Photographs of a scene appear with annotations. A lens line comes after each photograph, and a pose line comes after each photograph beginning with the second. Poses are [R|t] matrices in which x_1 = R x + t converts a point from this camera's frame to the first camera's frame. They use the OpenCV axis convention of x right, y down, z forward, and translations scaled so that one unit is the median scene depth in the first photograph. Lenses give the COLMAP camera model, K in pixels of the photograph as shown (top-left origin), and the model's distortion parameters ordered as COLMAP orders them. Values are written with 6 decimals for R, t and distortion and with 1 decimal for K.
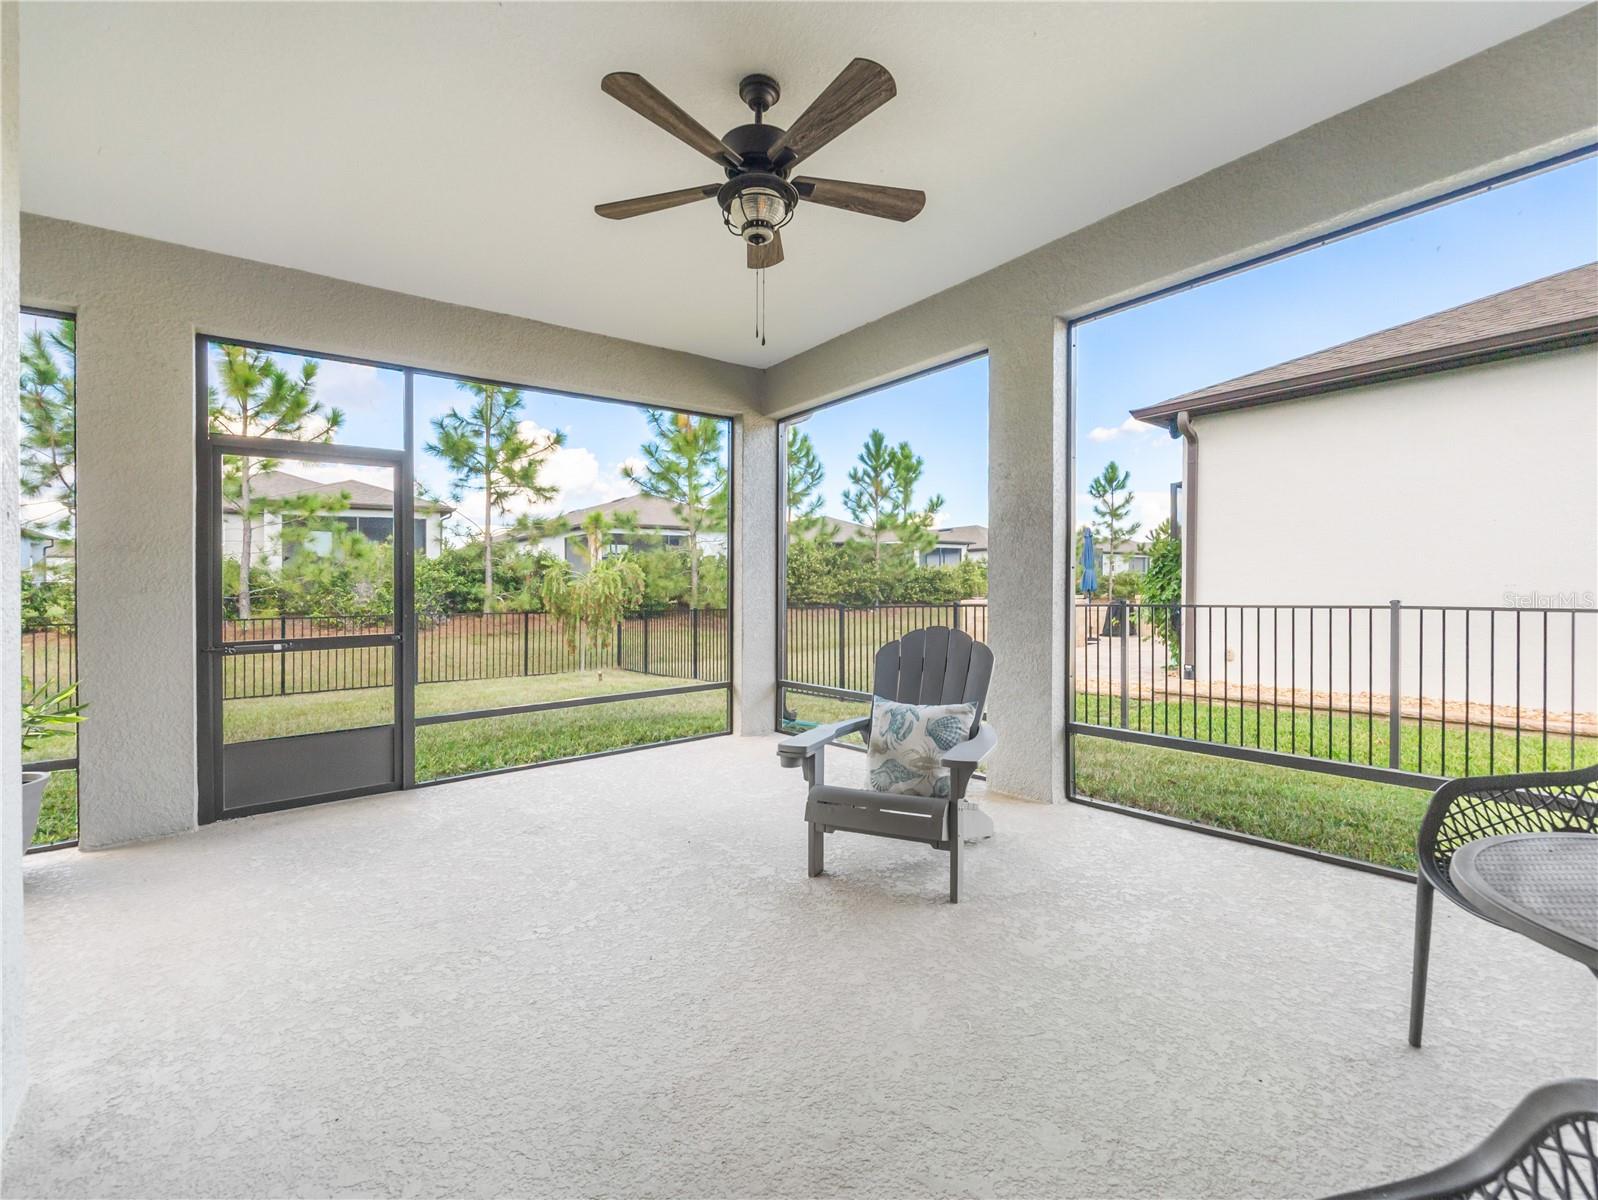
lens RADIAL K [[673.8, 0, 798.1], [0, 673.8, 630.1], [0, 0, 1]] dist [-0.001390, -0.000092]
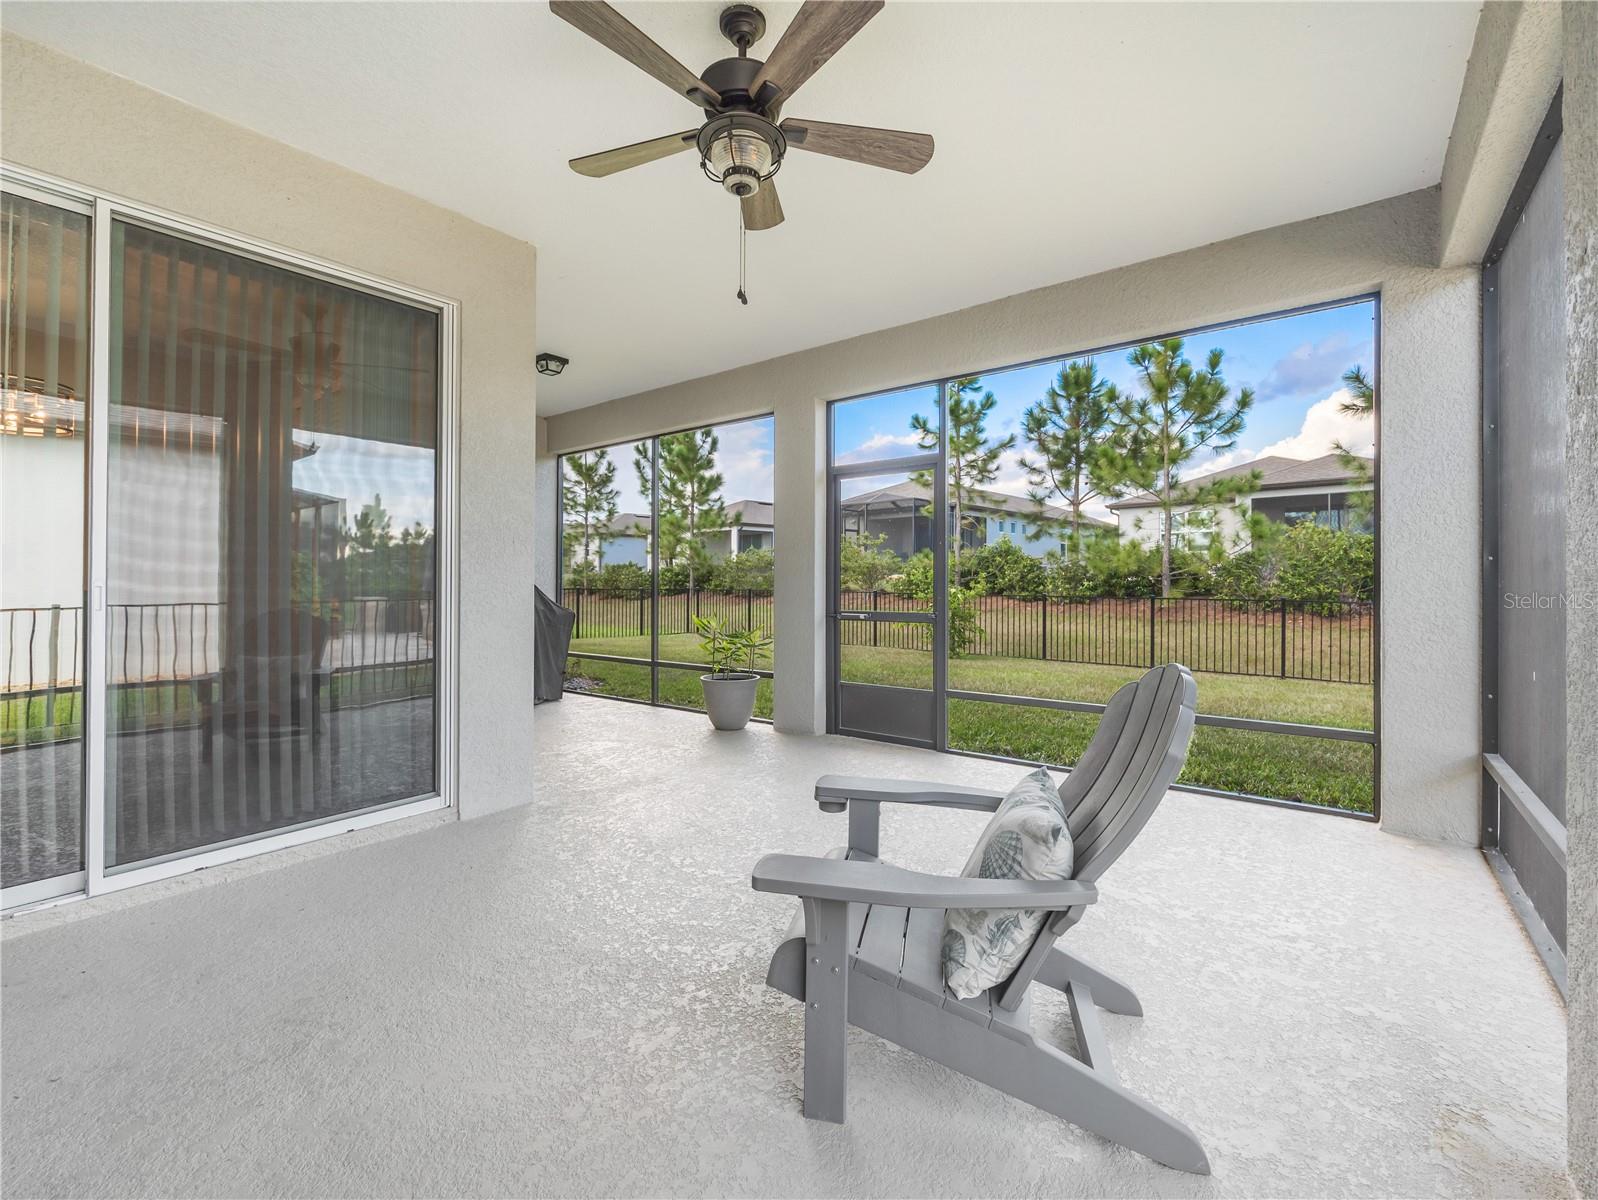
lens RADIAL K [[691.7, 0, 804.5], [0, 691.7, 586.2], [0, 0, 1]] dist [-0.003753, -0.000590]
pose [[0.259442, 0.025105, -0.965432, 0.609692], [-0.062226, 0.998019, 0.009230, -0.046247], [0.963752, 0.057680, 0.260490, 0.617261]]
